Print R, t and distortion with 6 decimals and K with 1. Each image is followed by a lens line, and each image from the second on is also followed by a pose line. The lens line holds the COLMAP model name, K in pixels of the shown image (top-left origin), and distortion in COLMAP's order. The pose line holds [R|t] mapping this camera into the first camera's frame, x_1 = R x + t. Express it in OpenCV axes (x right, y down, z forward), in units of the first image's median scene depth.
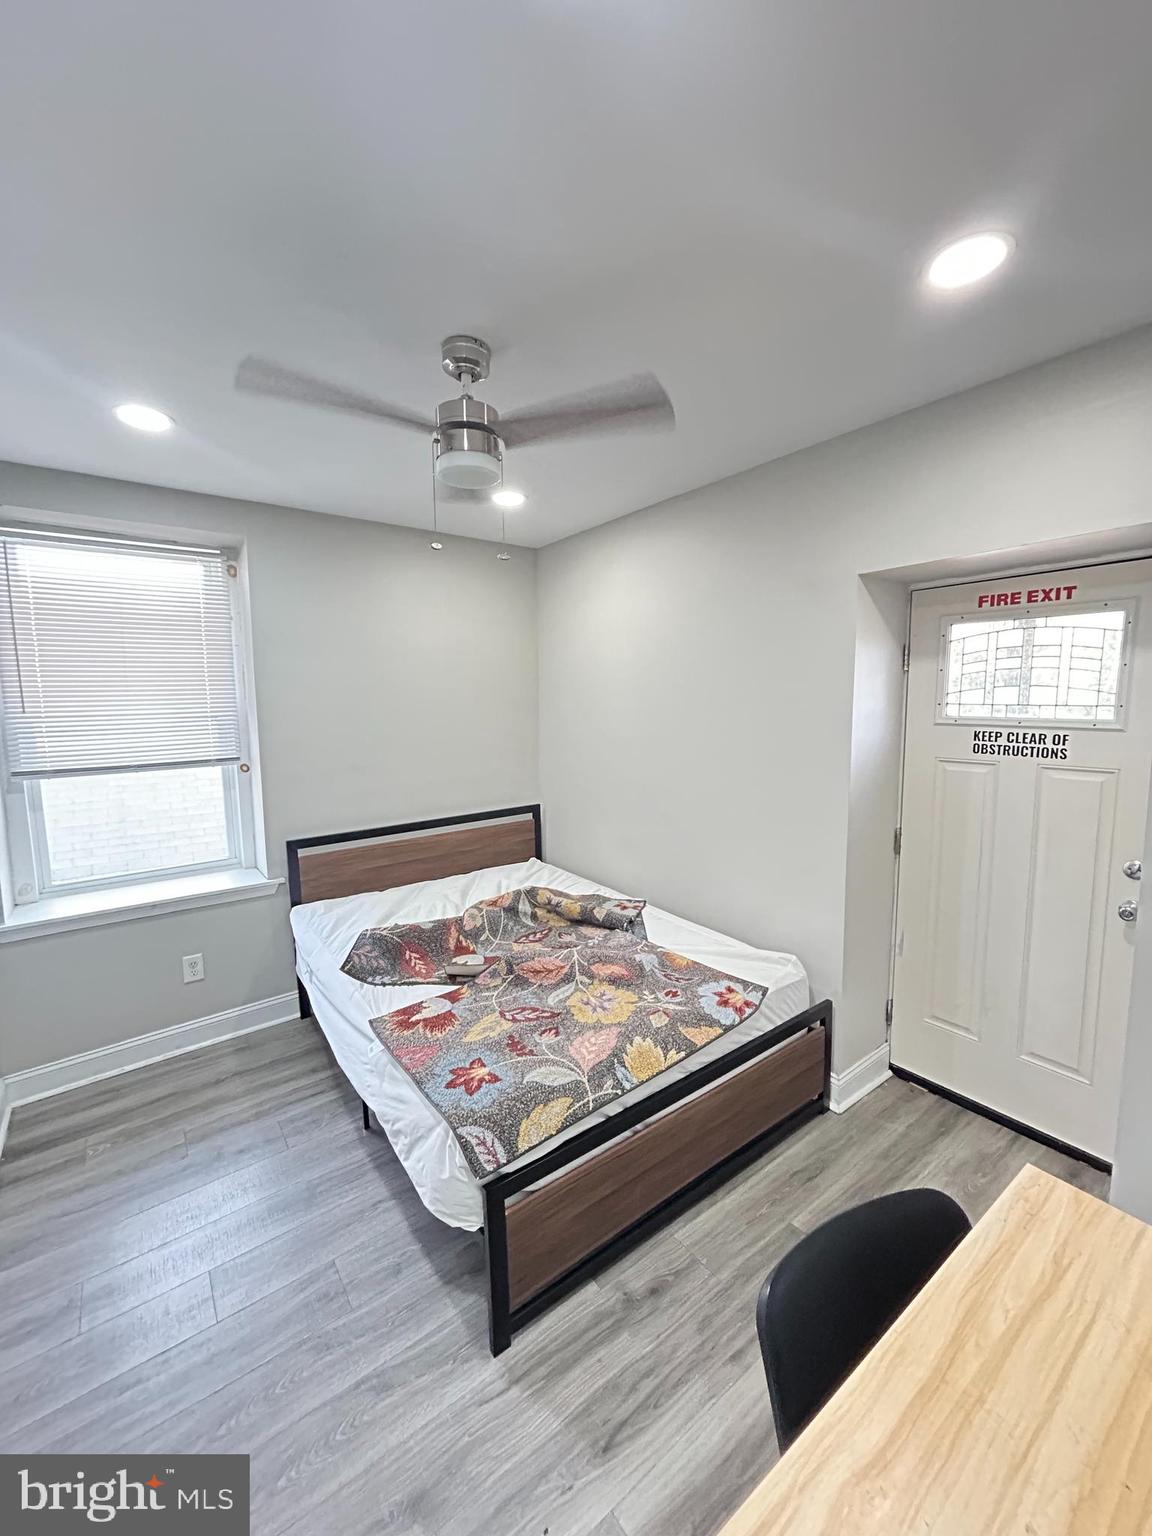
lens RADIAL K [[618.2, 0, 575.8], [0, 618.2, 766.1], [0, 0, 1]] dist [-0.000890, -0.000682]
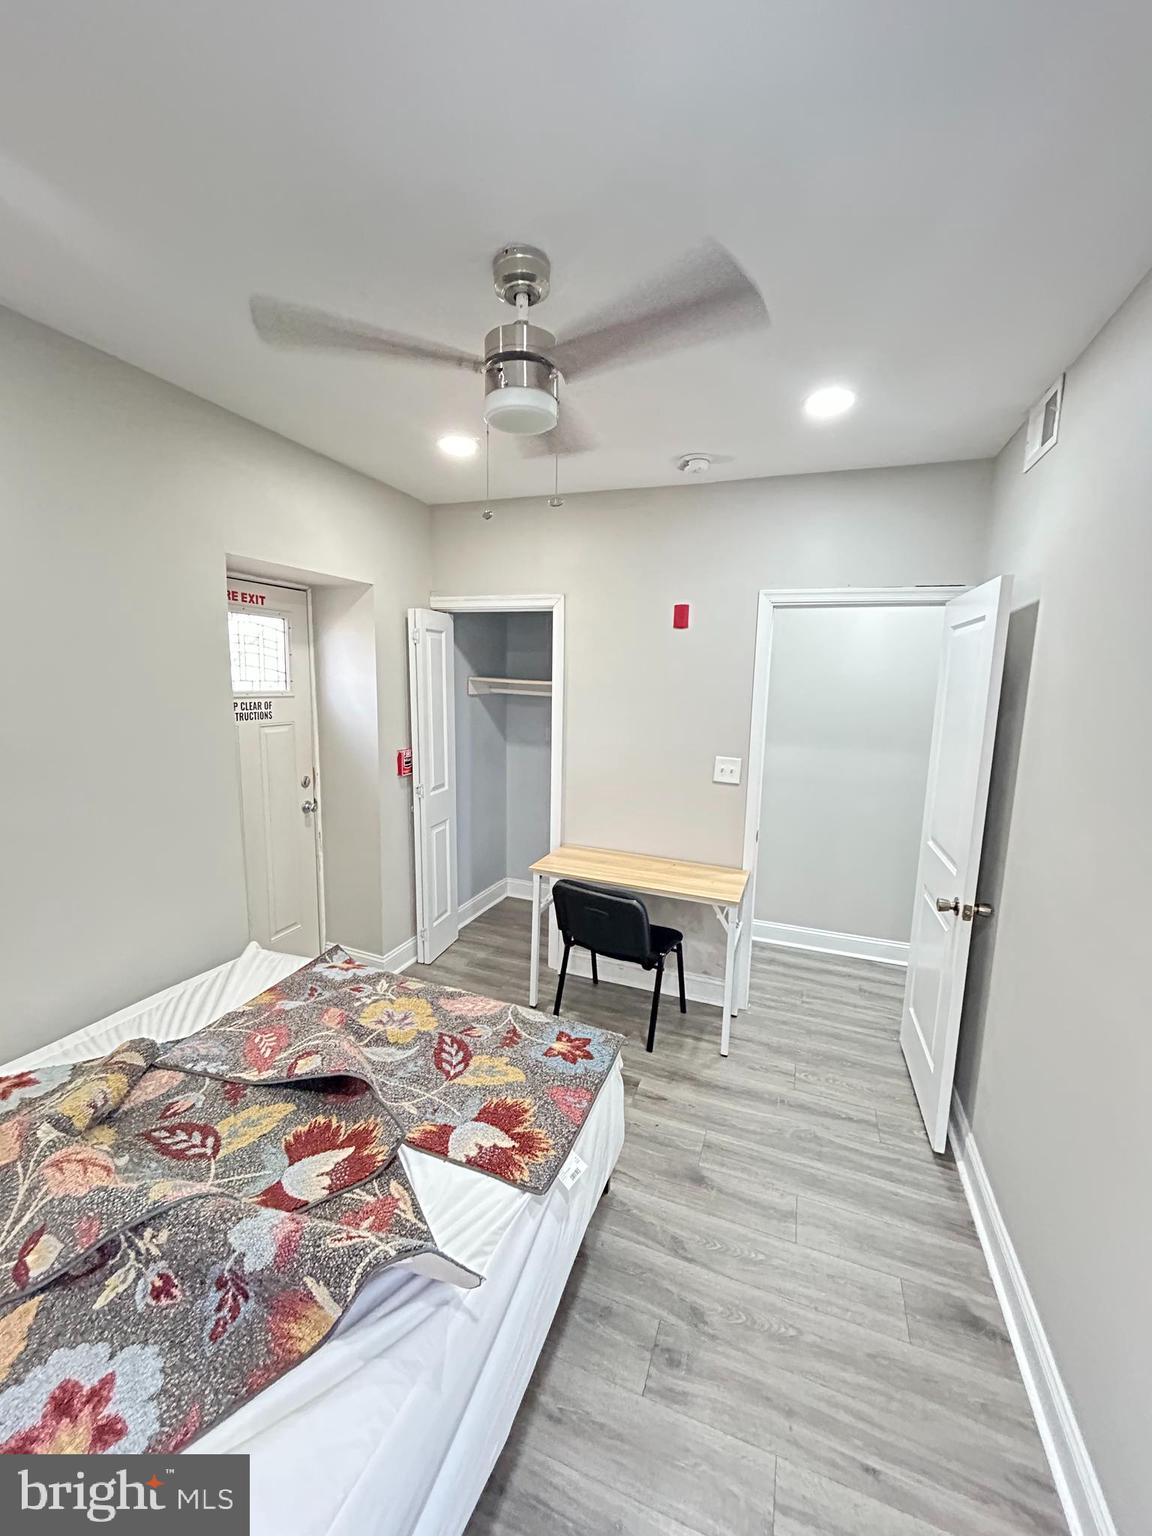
lens RADIAL K [[618.2, 0, 574.1], [0, 618.2, 770.4], [0, 0, 1]] dist [-0.000890, -0.000682]
pose [[-0.540692, -0.129329, 0.831220, -0.786382], [0.076960, 0.976363, 0.201972, -0.128933], [-0.837693, 0.173175, -0.517958, 1.173176]]
